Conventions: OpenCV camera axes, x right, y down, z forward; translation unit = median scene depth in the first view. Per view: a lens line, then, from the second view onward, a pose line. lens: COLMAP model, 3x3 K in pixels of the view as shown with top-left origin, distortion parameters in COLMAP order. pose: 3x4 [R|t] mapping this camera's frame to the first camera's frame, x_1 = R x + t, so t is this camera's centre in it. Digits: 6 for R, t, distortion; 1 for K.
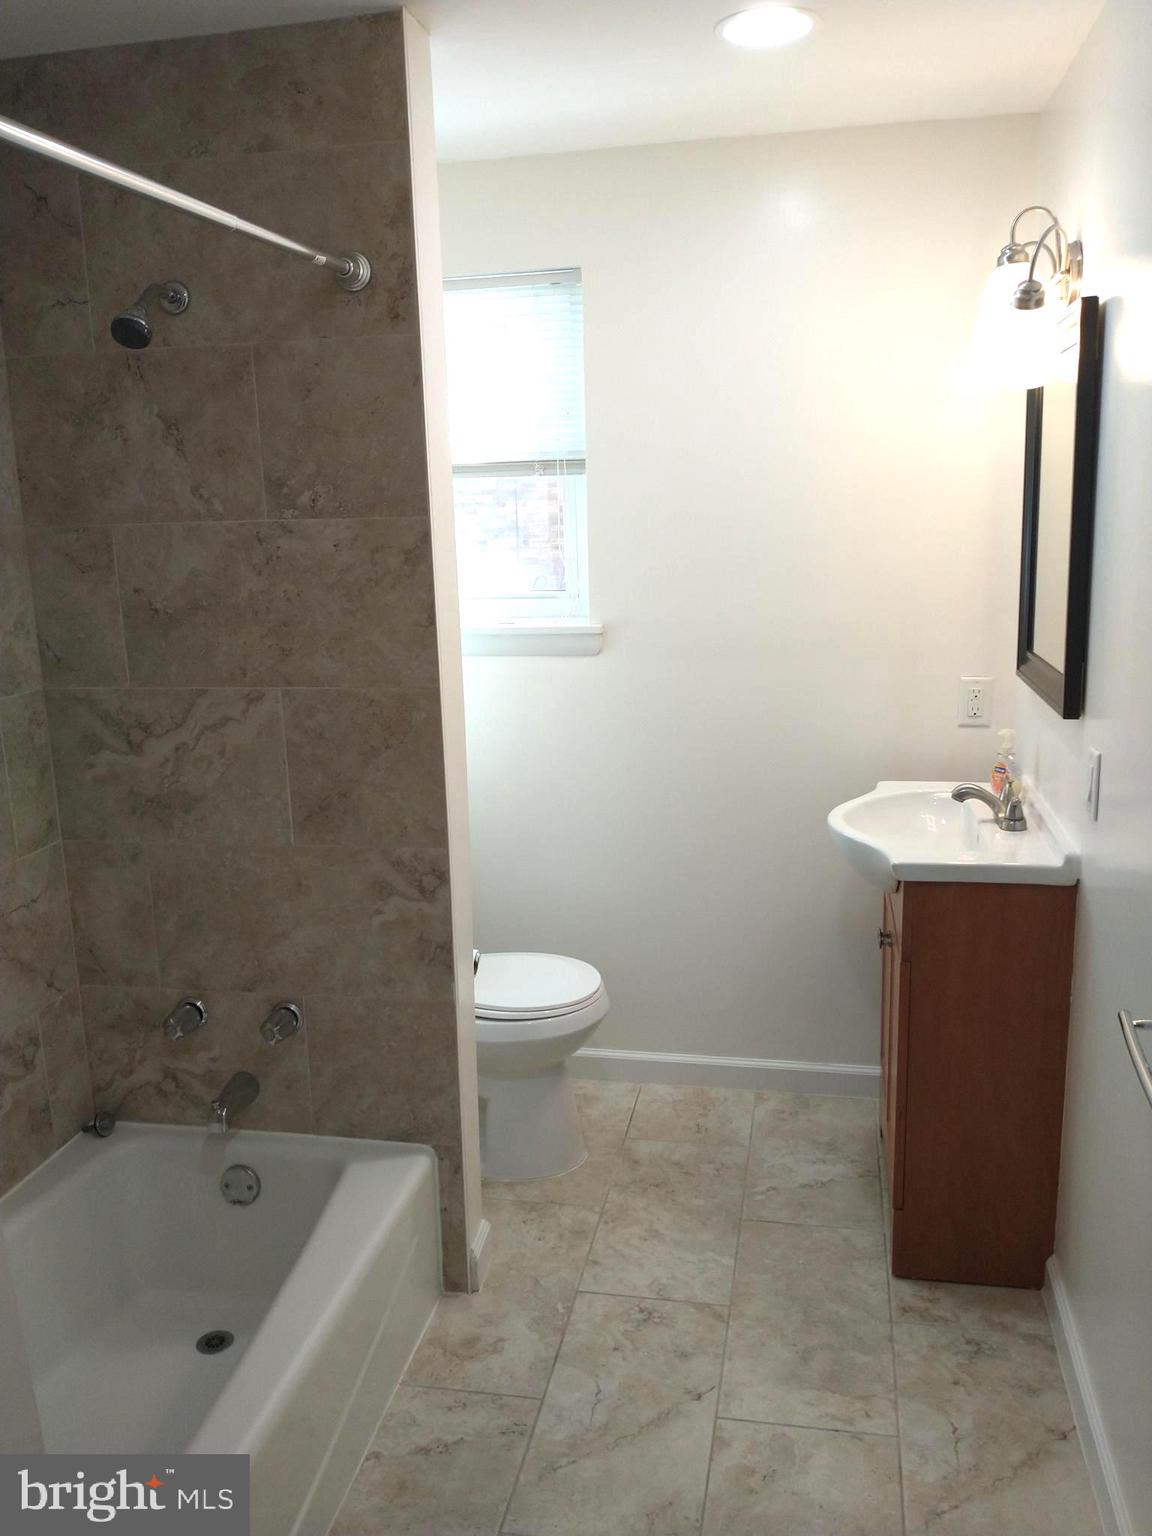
lens RADIAL K [[1250.0, 0, 576.0], [0, 1250.0, 768.0], [0, 0, 1]] dist [0.093847, -0.177254]
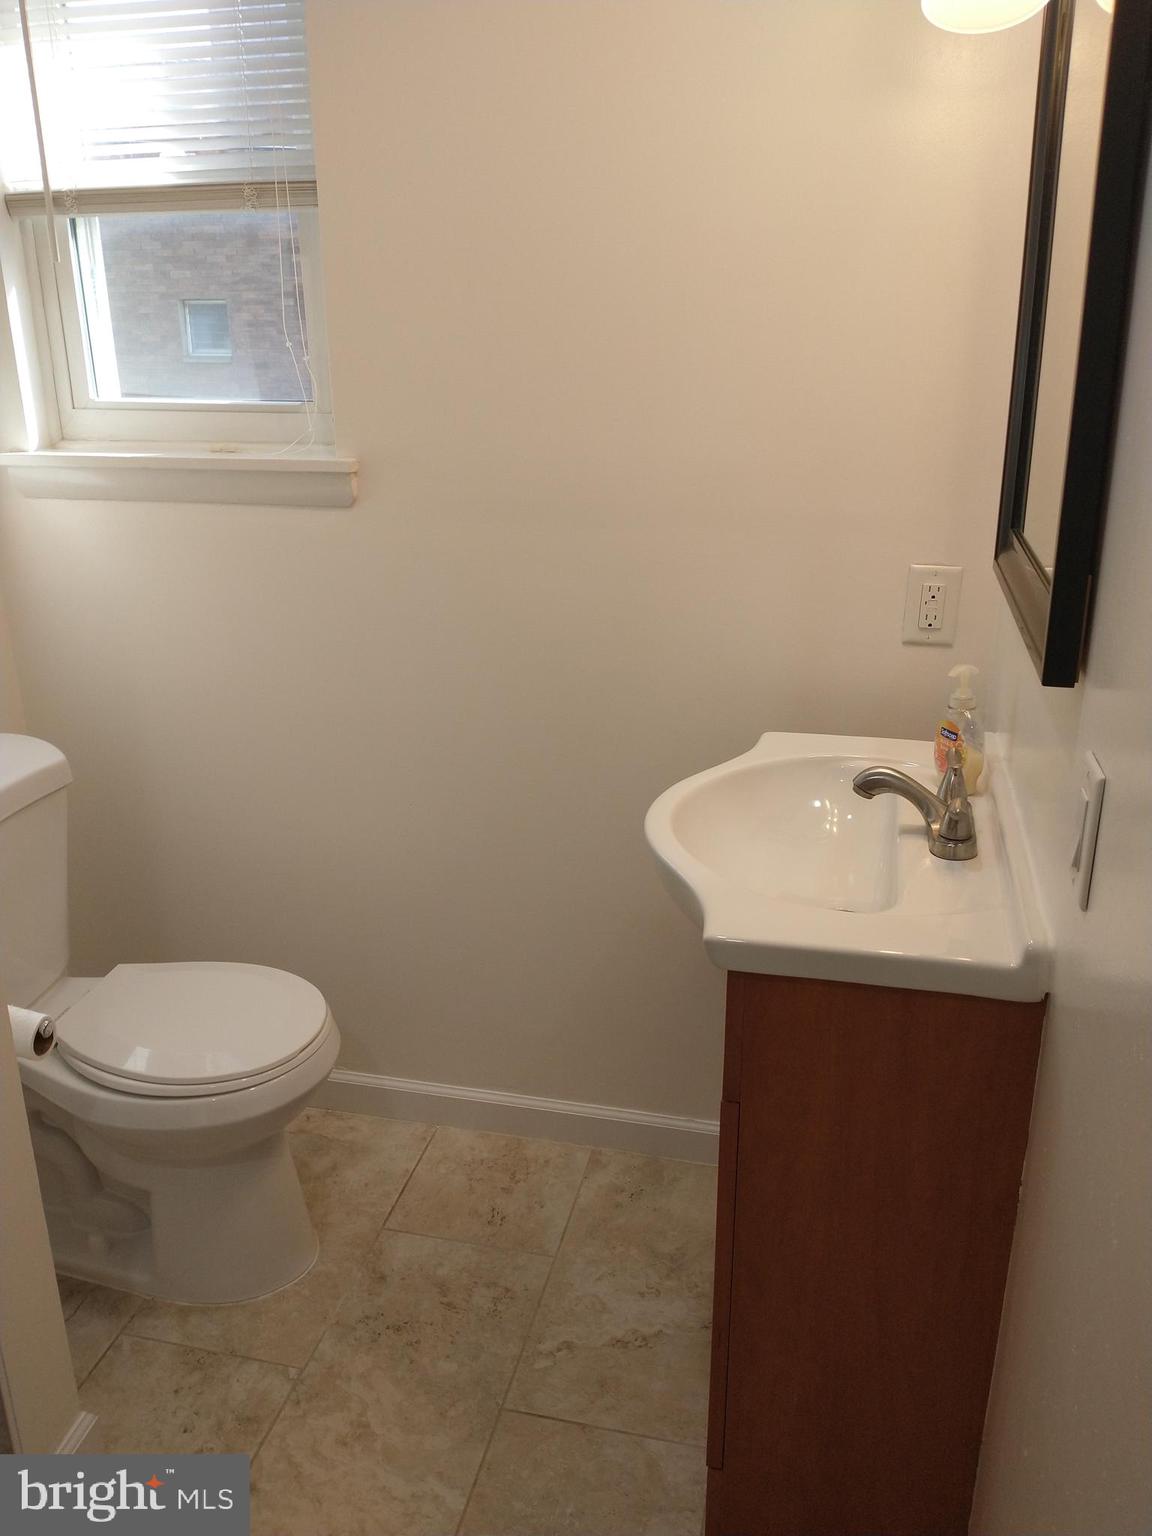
lens RADIAL K [[1288.5, 0, 576.0], [0, 1288.5, 768.0], [0, 0, 1]] dist [0.041887, -0.120760]
pose [[0.999320, 0.033182, -0.016107, 0.164063], [-0.030848, 0.991268, 0.128203, -0.052419], [0.020221, -0.127618, 0.991617, 0.376341]]
